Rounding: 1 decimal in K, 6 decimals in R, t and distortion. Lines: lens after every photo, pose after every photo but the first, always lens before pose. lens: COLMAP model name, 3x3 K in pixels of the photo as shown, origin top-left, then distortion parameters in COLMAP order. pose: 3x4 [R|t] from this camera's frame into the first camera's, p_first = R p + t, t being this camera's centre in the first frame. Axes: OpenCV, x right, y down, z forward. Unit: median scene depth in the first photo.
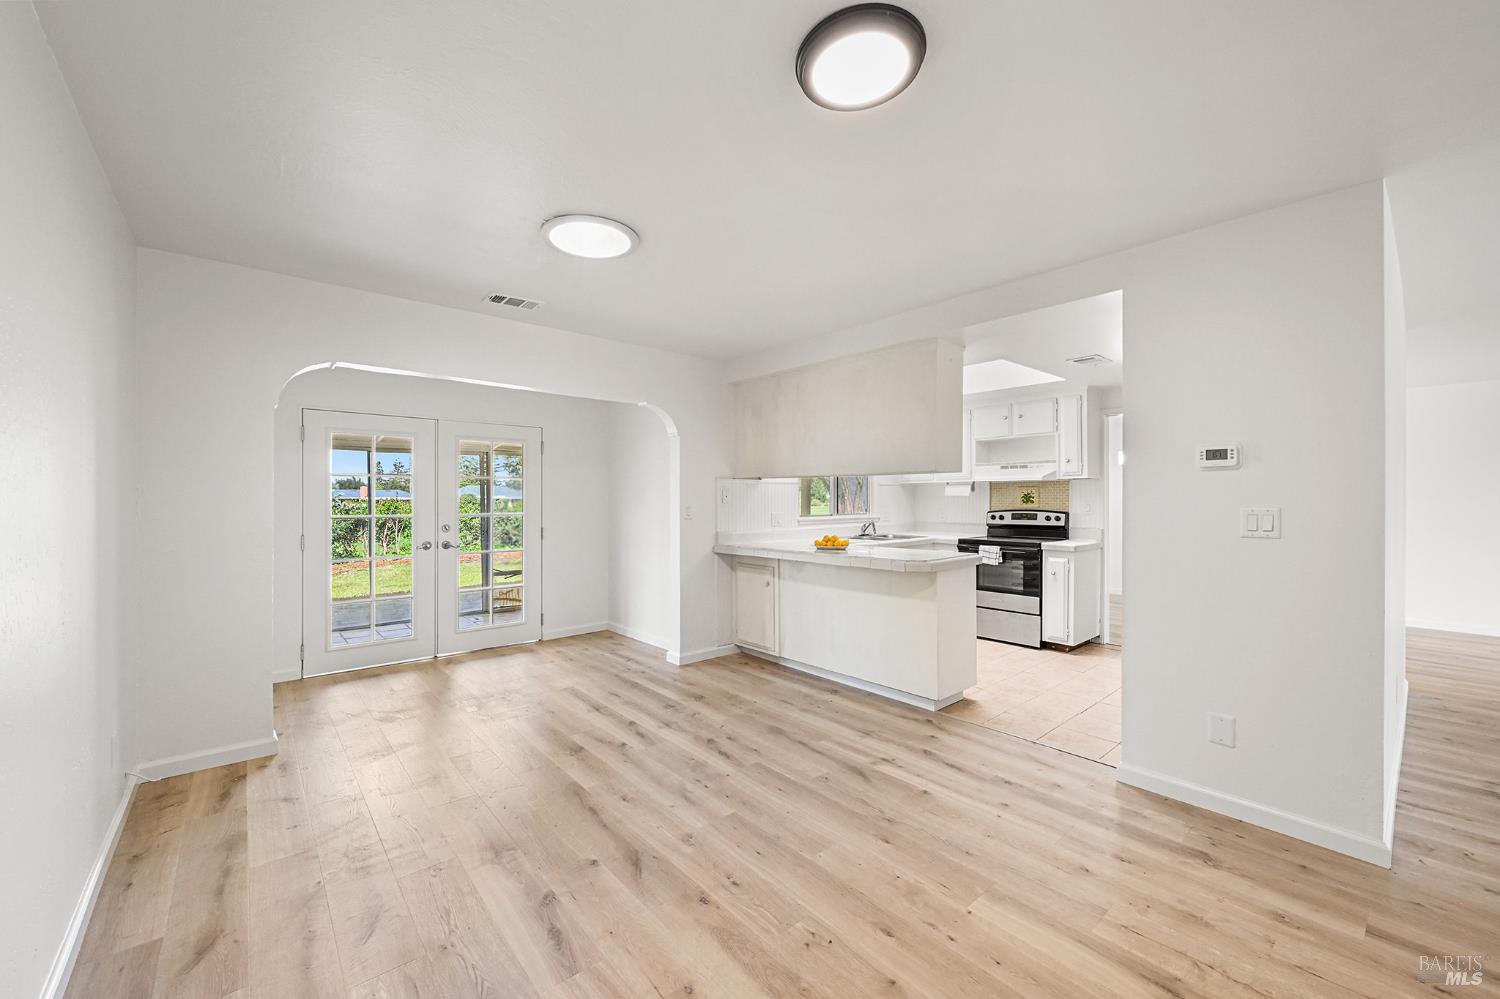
lens RADIAL K [[590.3, 0, 748.3], [0, 590.3, 500.9], [0, 0, 1]] dist [0.000191, 0.000961]
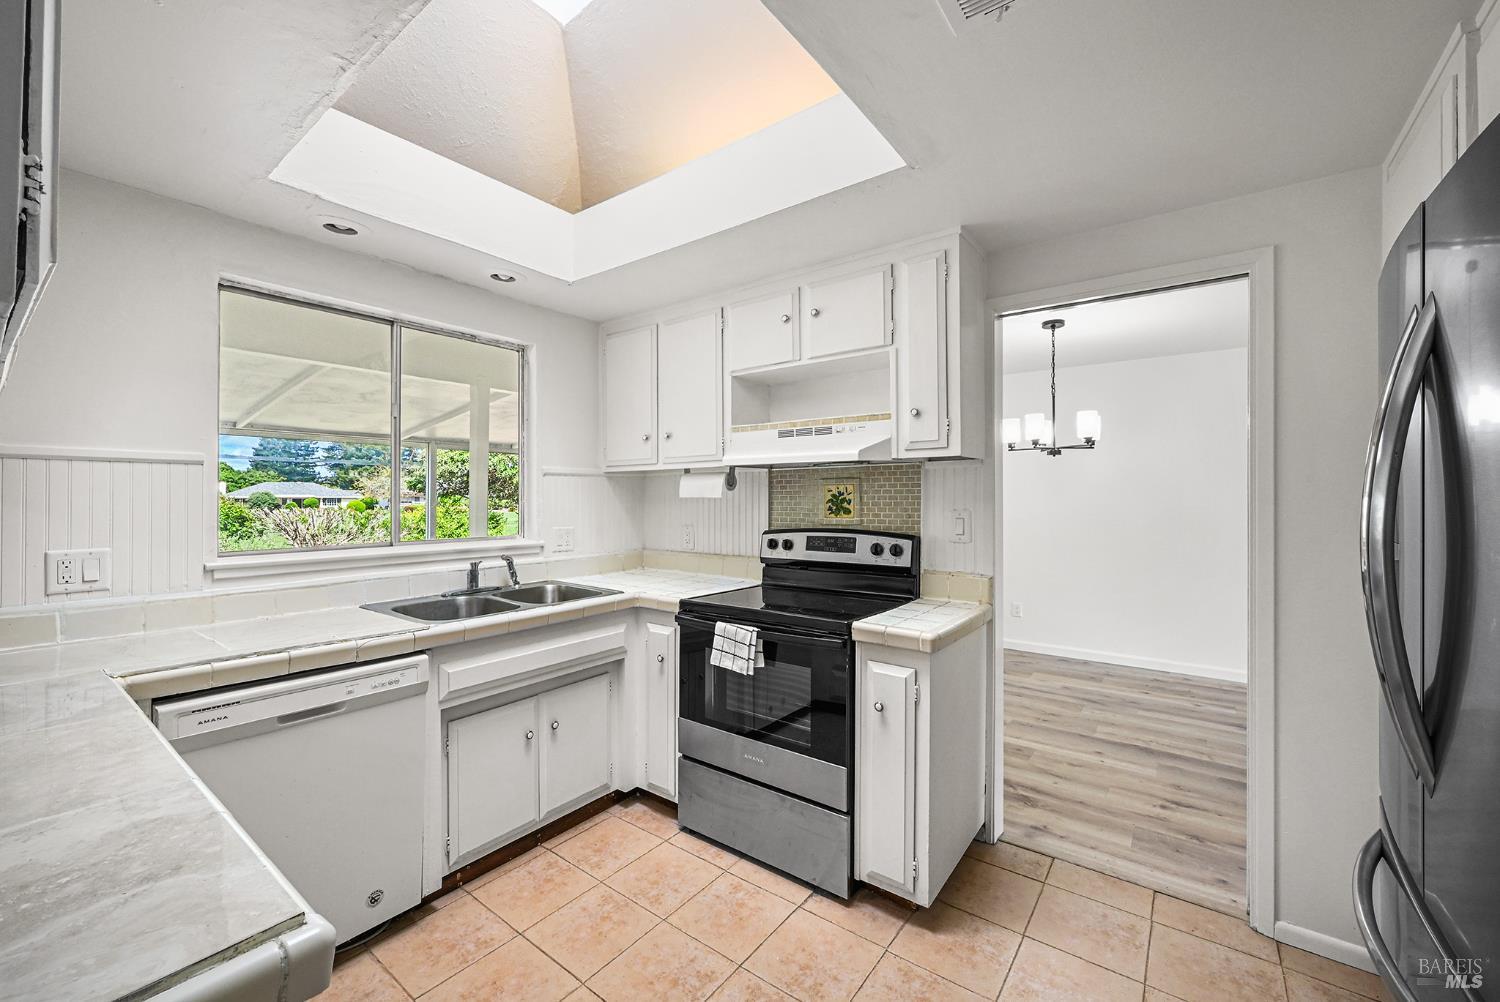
lens RADIAL K [[590.3, 0, 759.4], [0, 590.3, 494.2], [0, 0, 1]] dist [0.000191, 0.000961]
pose [[0.976011, 0.004456, 0.217675, 0.336317], [-0.002640, 0.999959, -0.008634, -0.008213], [-0.217705, 0.007852, 0.975983, 0.606933]]
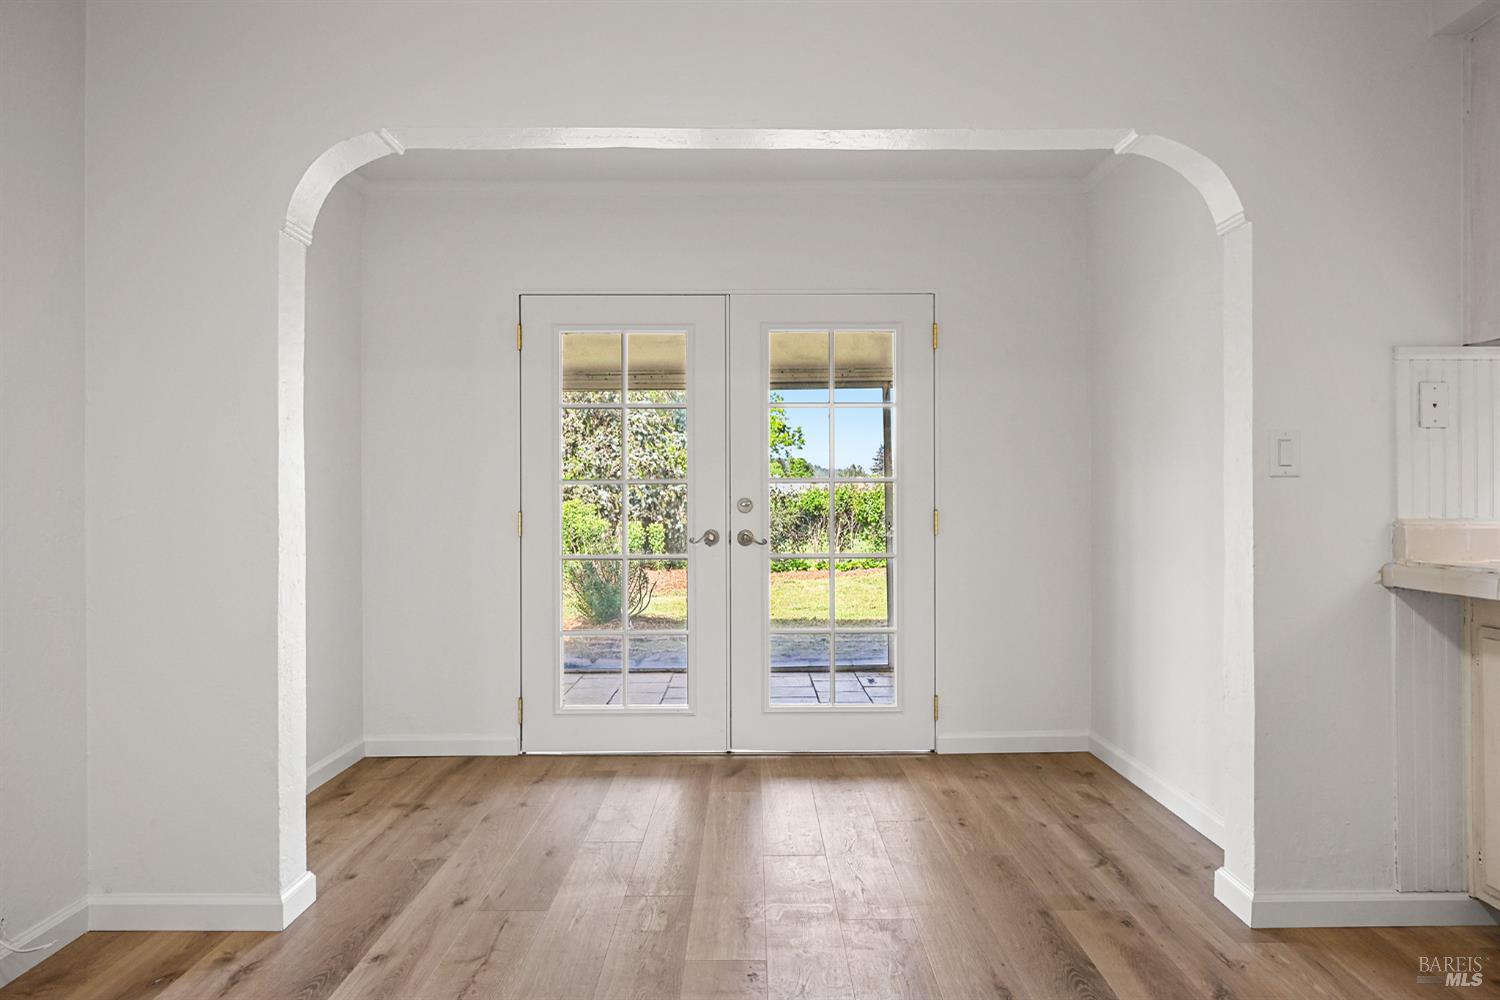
lens RADIAL K [[892.3, 0, 751.1], [0, 892.3, 495.8], [0, 0, 1]] dist [0.004068, 0.000454]
pose [[0.760549, -0.001838, -0.649278, -0.005582], [0.001133, 0.999998, -0.001505, 0.036528], [0.649279, 0.000409, 0.760550, 0.385264]]
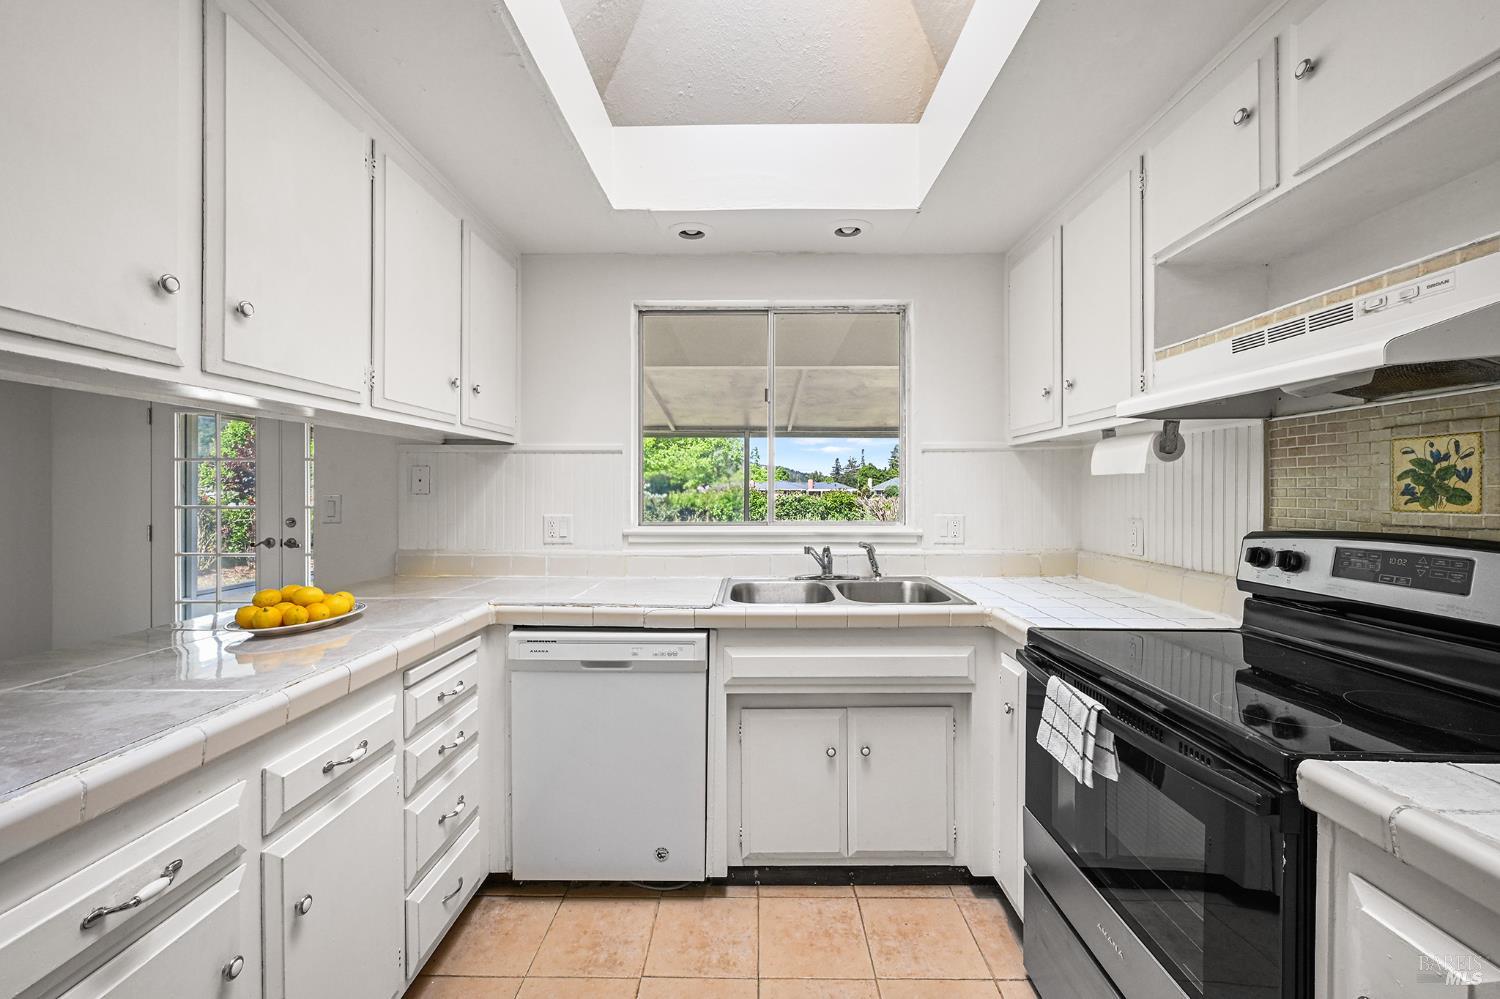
lens RADIAL K [[590.3, 0, 751.4], [0, 590.3, 491.9], [0, 0, 1]] dist [0.000191, 0.000961]
pose [[0.755501, 0.004571, -0.655132, 0.461807], [-0.002756, 0.999989, 0.003799, -0.000238], [0.655142, -0.001064, 0.755505, 0.743931]]
